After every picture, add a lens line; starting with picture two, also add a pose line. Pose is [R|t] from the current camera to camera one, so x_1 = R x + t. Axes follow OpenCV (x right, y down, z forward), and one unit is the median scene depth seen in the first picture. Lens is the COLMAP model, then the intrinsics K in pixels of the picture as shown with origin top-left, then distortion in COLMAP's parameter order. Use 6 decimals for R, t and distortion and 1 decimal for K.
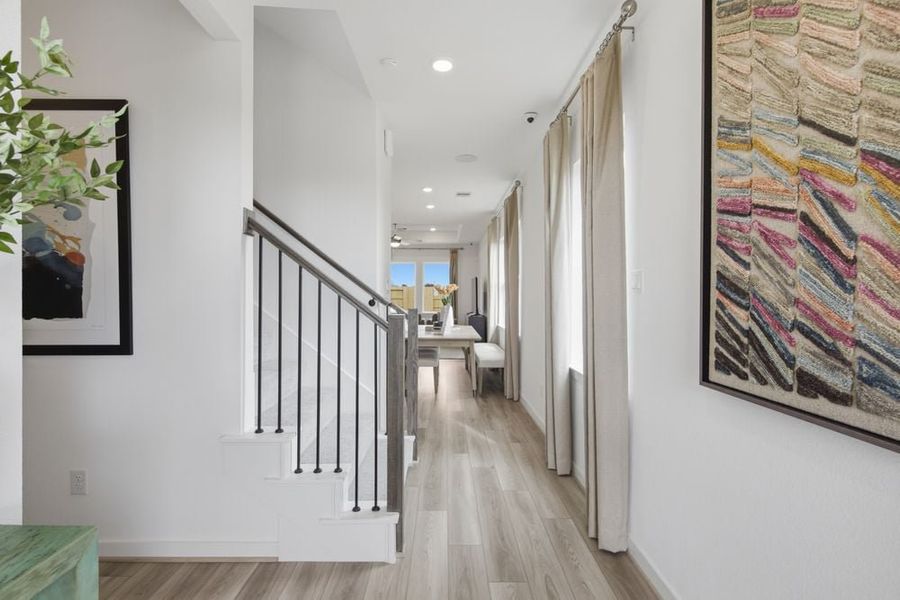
lens RADIAL K [[403.9, 0, 447.3], [0, 403.9, 300.5], [0, 0, 1]] dist [0.000257, 0.000566]
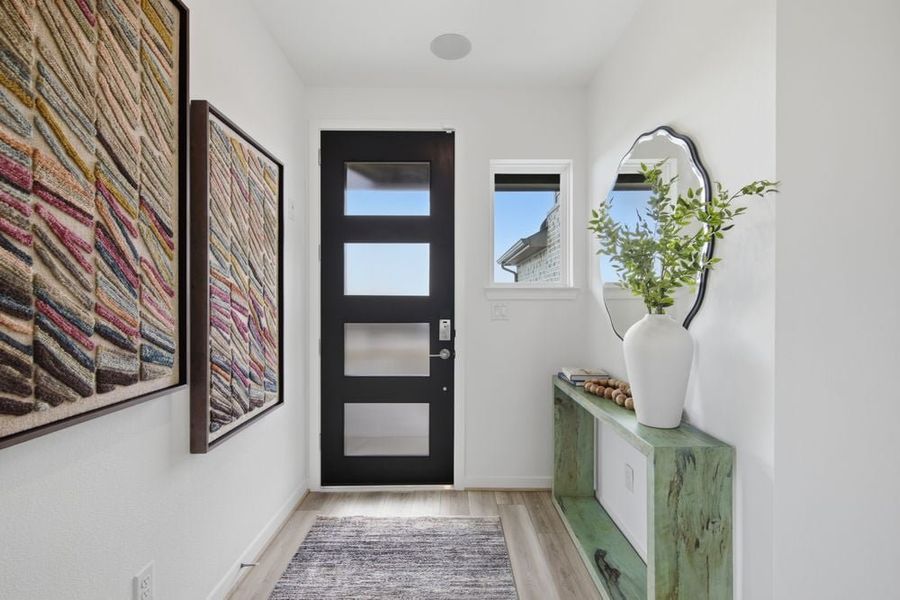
lens RADIAL K [[403.9, 0, 447.3], [0, 403.9, 300.5], [0, 0, 1]] dist [0.000257, 0.000566]
pose [[-0.999953, -0.003769, 0.008984, -0.046534], [-0.003721, 0.999979, 0.005306, -0.020617], [-0.009004, 0.005272, -0.999946, 1.978314]]
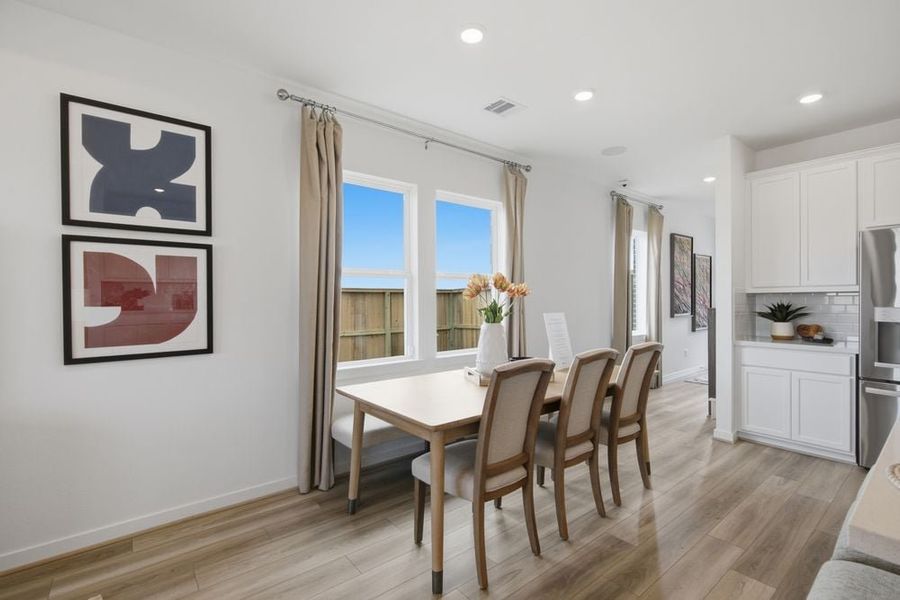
lens RADIAL K [[403.9, 0, 447.3], [0, 403.9, 300.5], [0, 0, 1]] dist [0.000257, 0.000566]
pose [[-0.620381, -0.006214, 0.784276, -2.106251], [0.008364, 0.999859, 0.014538, -0.104567], [-0.784256, 0.015578, -0.620241, 8.757215]]
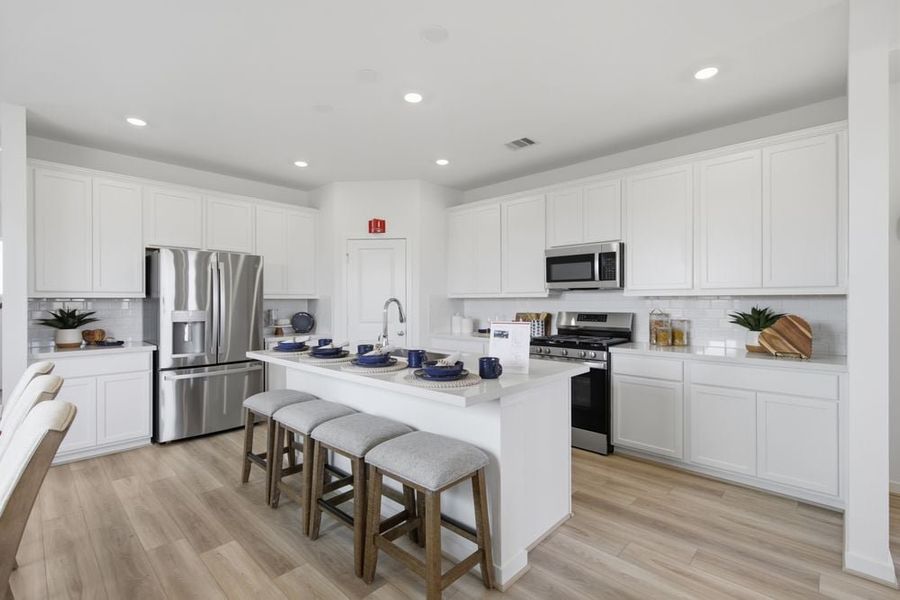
lens RADIAL K [[403.9, 0, 447.3], [0, 403.9, 300.5], [0, 0, 1]] dist [0.000257, 0.000566]
pose [[-0.693335, -0.006901, -0.720582, -0.720434], [-0.008099, 0.999966, -0.001783, -0.094292], [0.720570, 0.004600, -0.693367, 8.877969]]
